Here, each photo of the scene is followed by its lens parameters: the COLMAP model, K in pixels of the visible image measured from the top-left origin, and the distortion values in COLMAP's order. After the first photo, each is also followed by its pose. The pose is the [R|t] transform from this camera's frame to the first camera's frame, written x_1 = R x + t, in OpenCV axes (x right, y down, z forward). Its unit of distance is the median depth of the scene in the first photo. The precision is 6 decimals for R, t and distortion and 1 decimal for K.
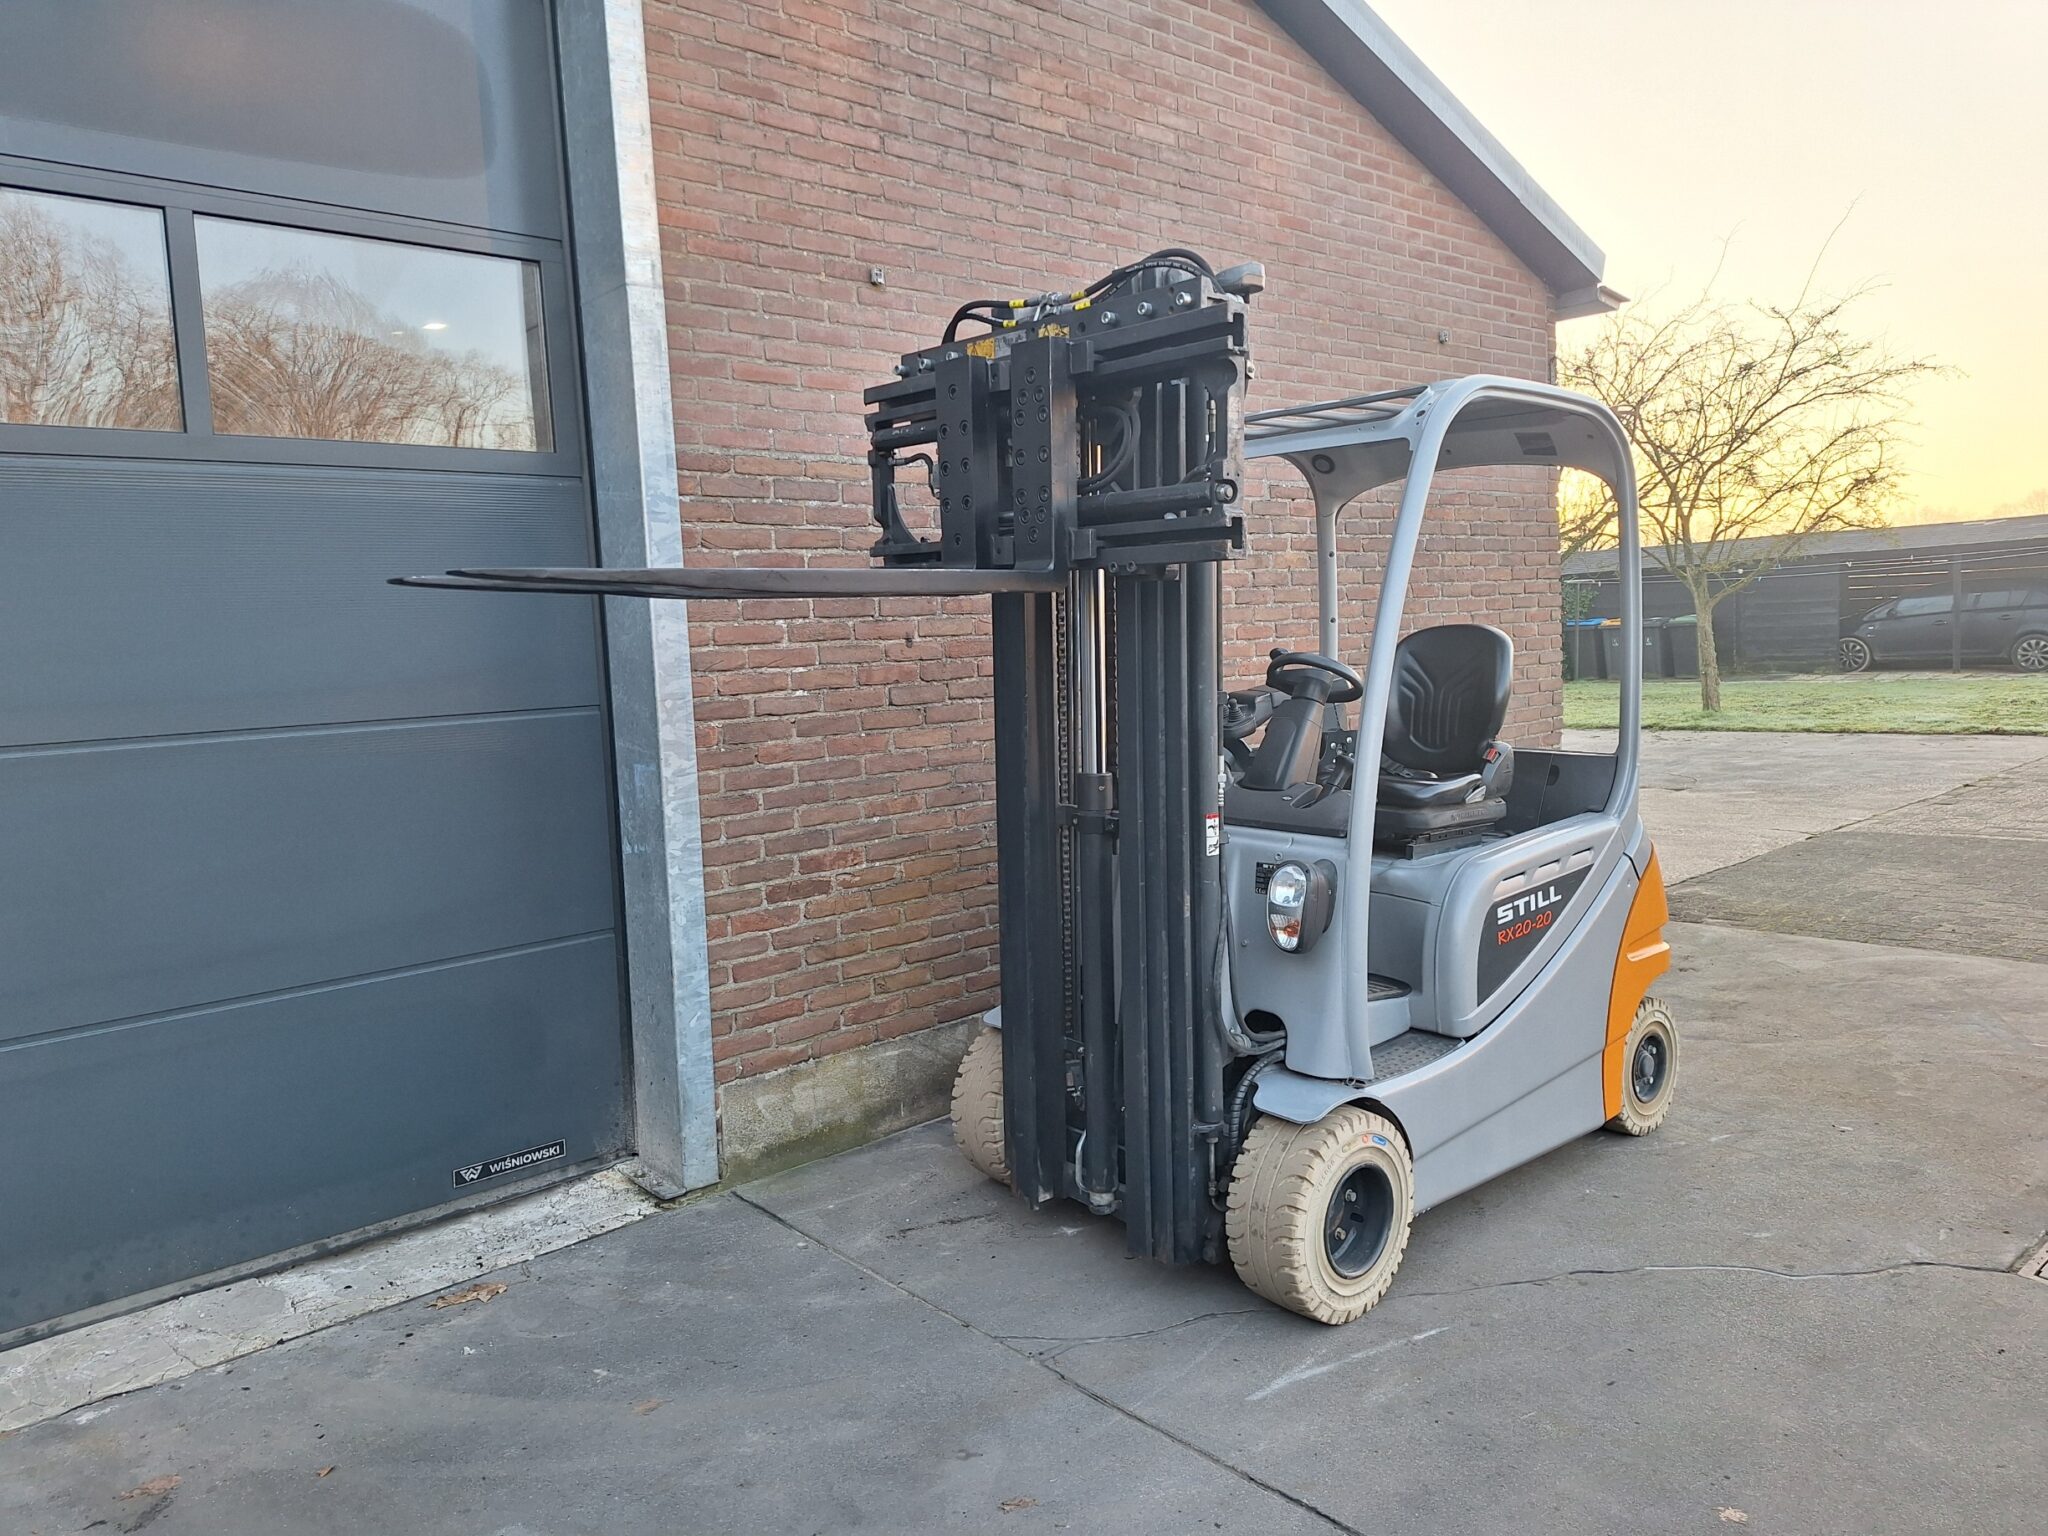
lens RADIAL K [[1419.1, 0, 1003.4], [0, 1419.1, 737.1], [0, 0, 1]] dist [0.065227, -0.065451]
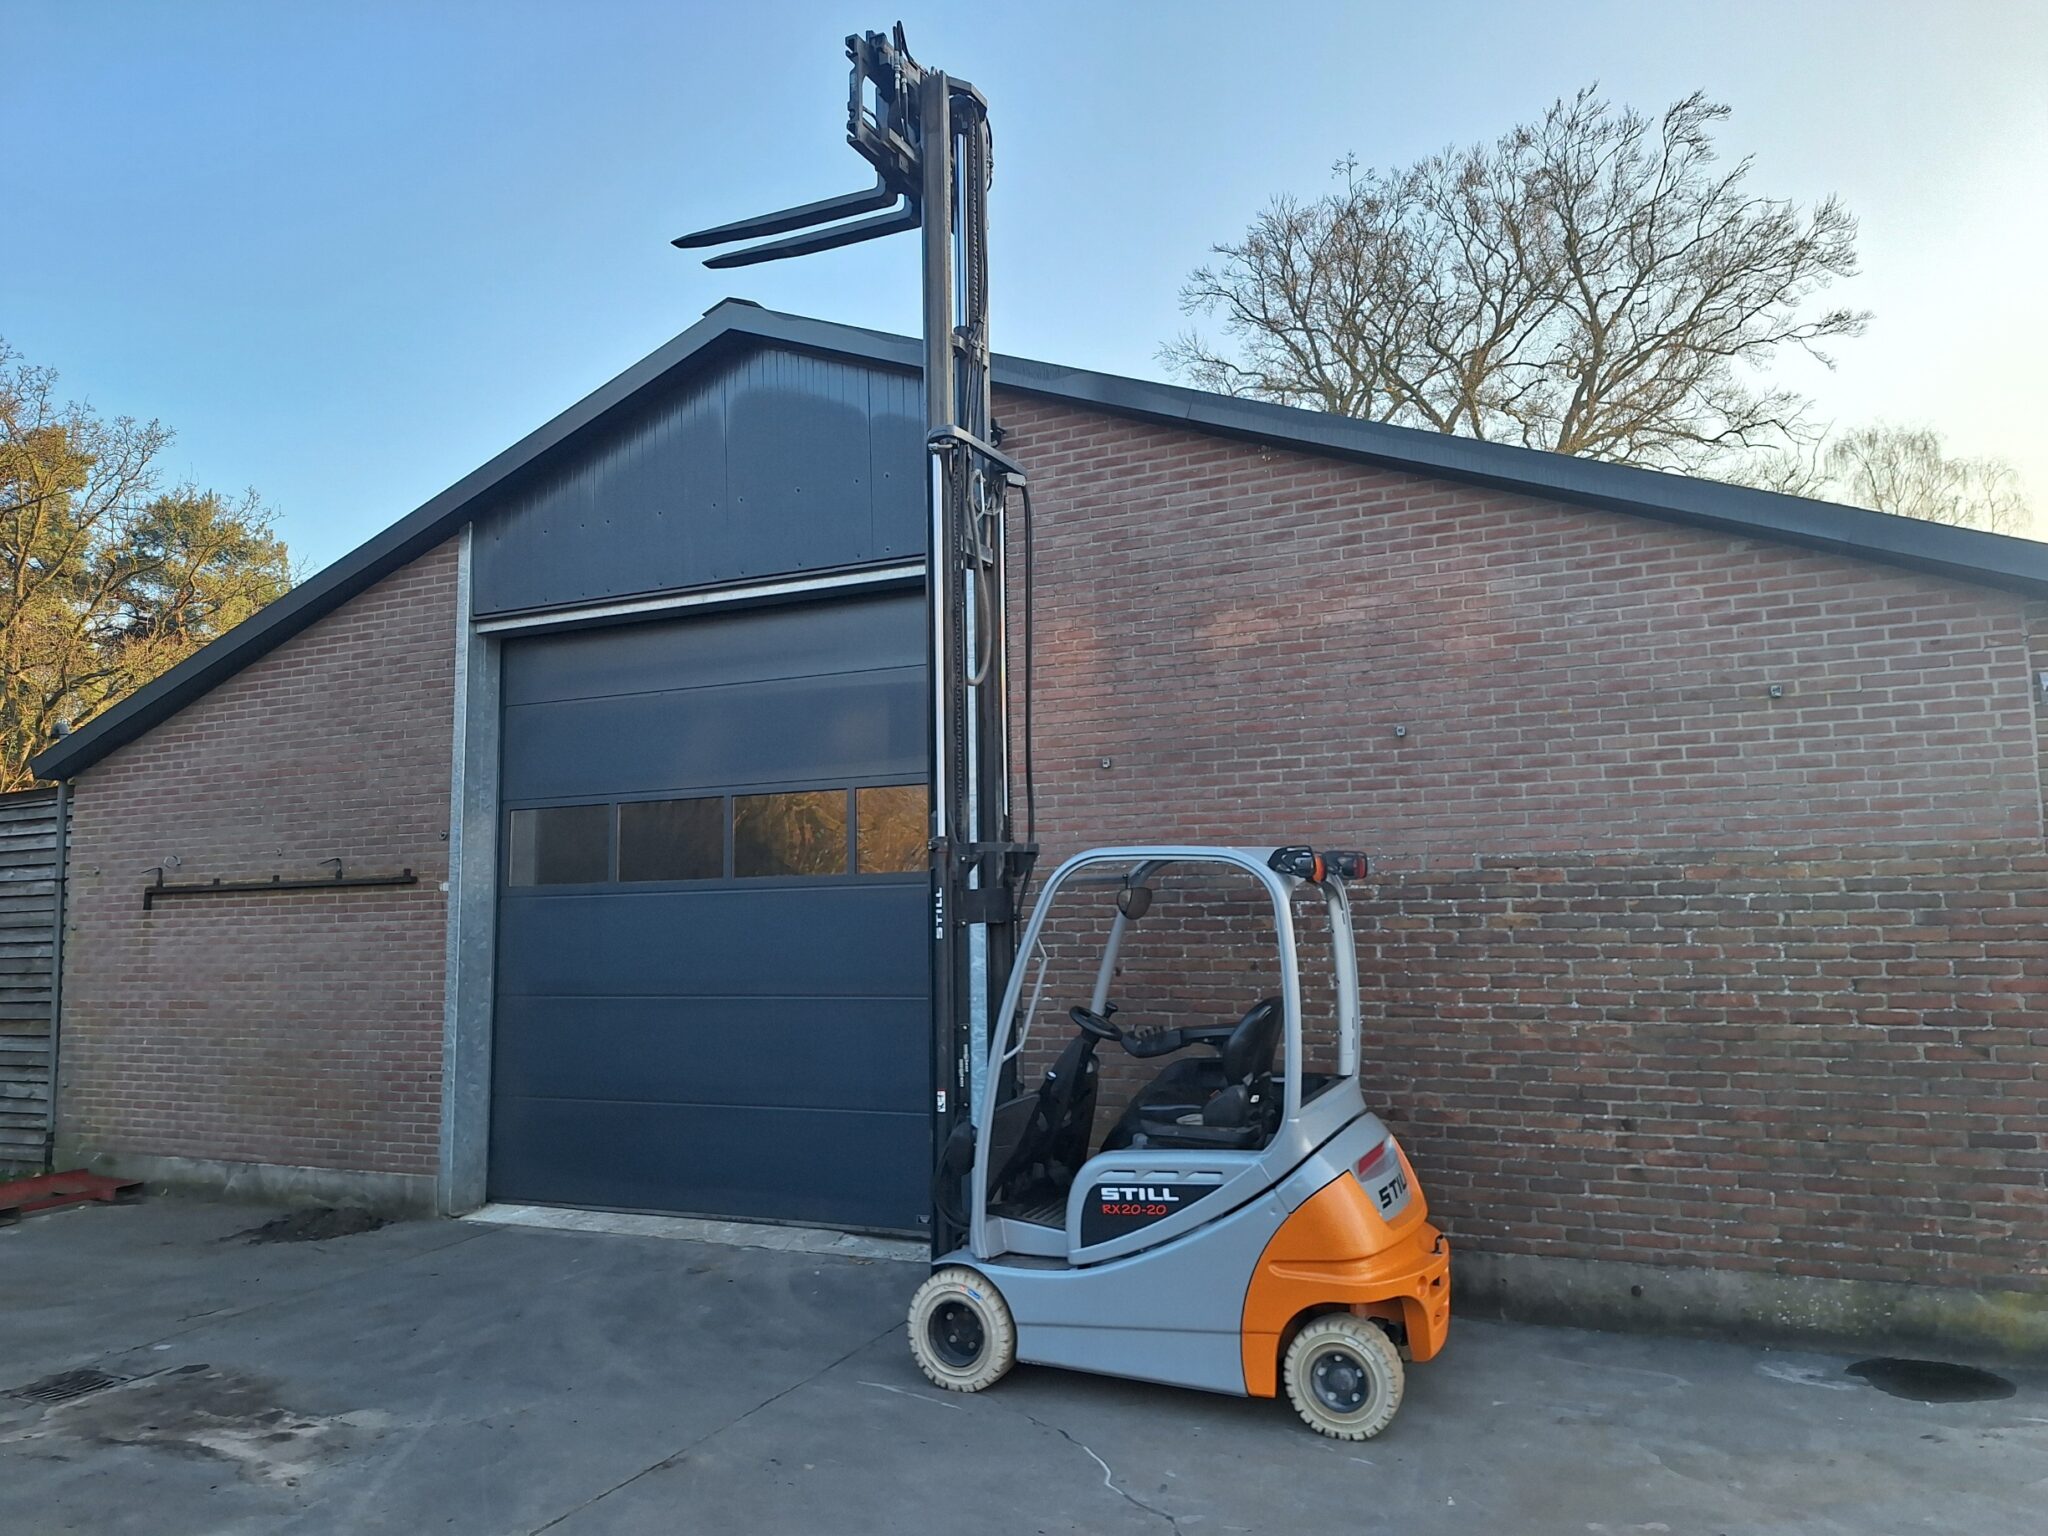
lens RADIAL K [[1419.1, 0, 1023.4], [0, 1419.1, 742.6], [0, 0, 1]] dist [0.065227, -0.065451]
pose [[0.405756, -0.067095, -0.911516, 1.554434], [-0.064953, 0.992664, -0.101981, -0.174422], [0.911671, 0.100585, 0.398421, 0.225569]]
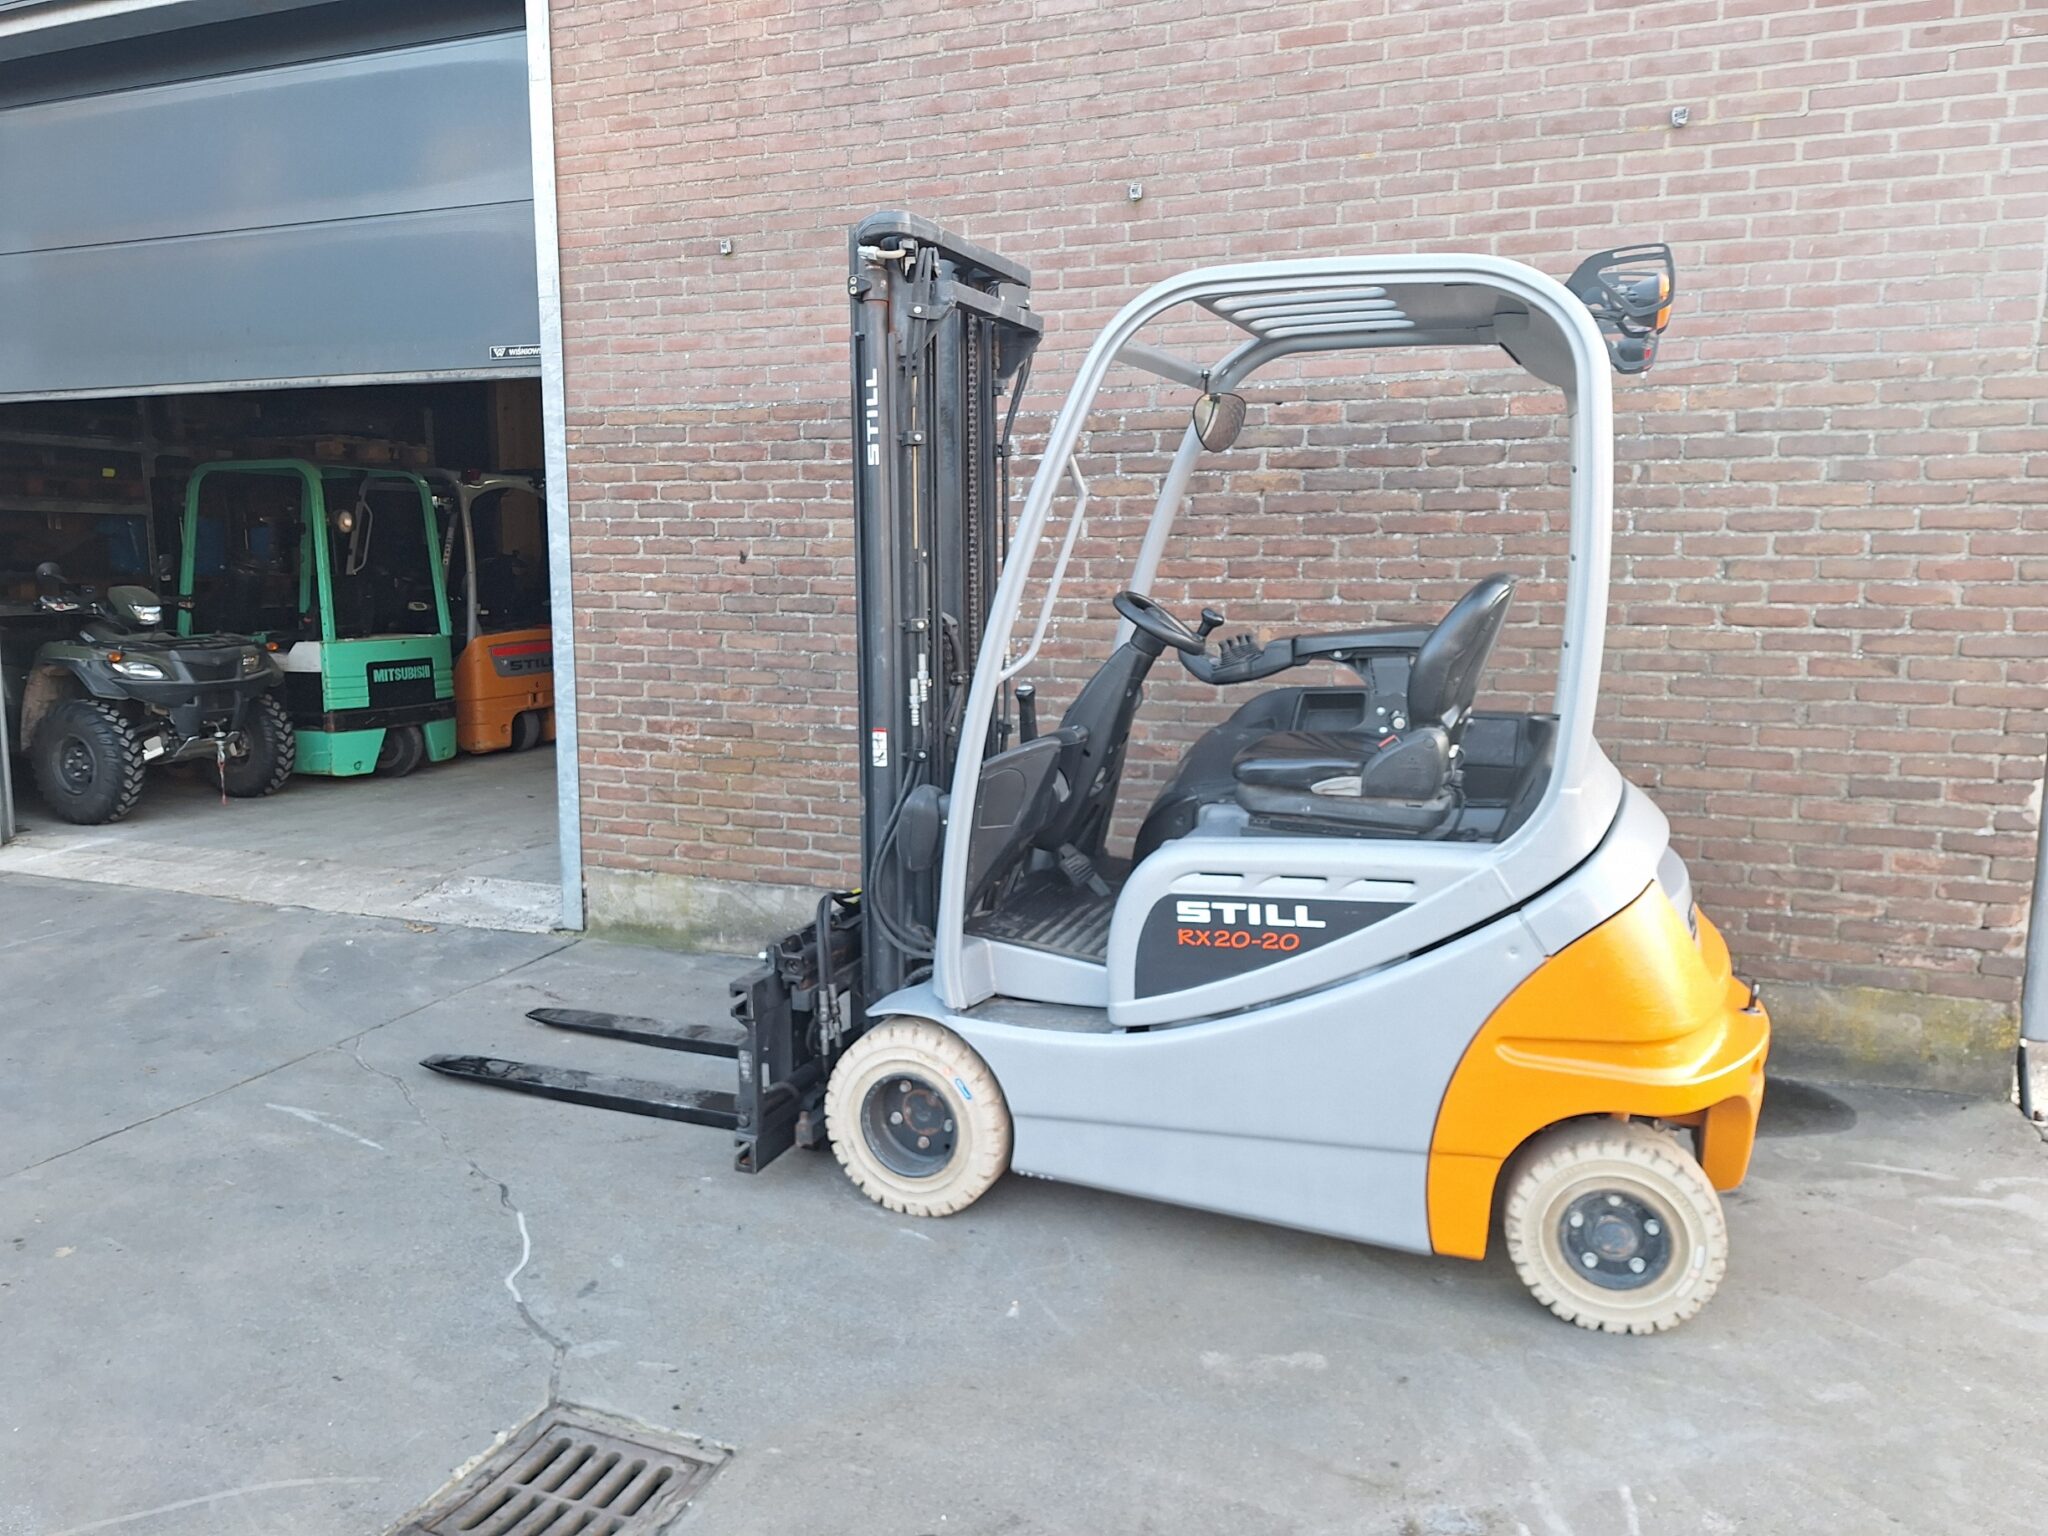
lens RADIAL K [[1419.1, 0, 1016.1], [0, 1419.1, 756.5], [0, 0, 1]] dist [0.065227, -0.065451]
pose [[0.466254, 0.168192, -0.868515, 1.207090], [-0.089413, 0.985692, 0.142883, -0.103499], [0.880121, 0.011037, 0.474621, 0.695989]]
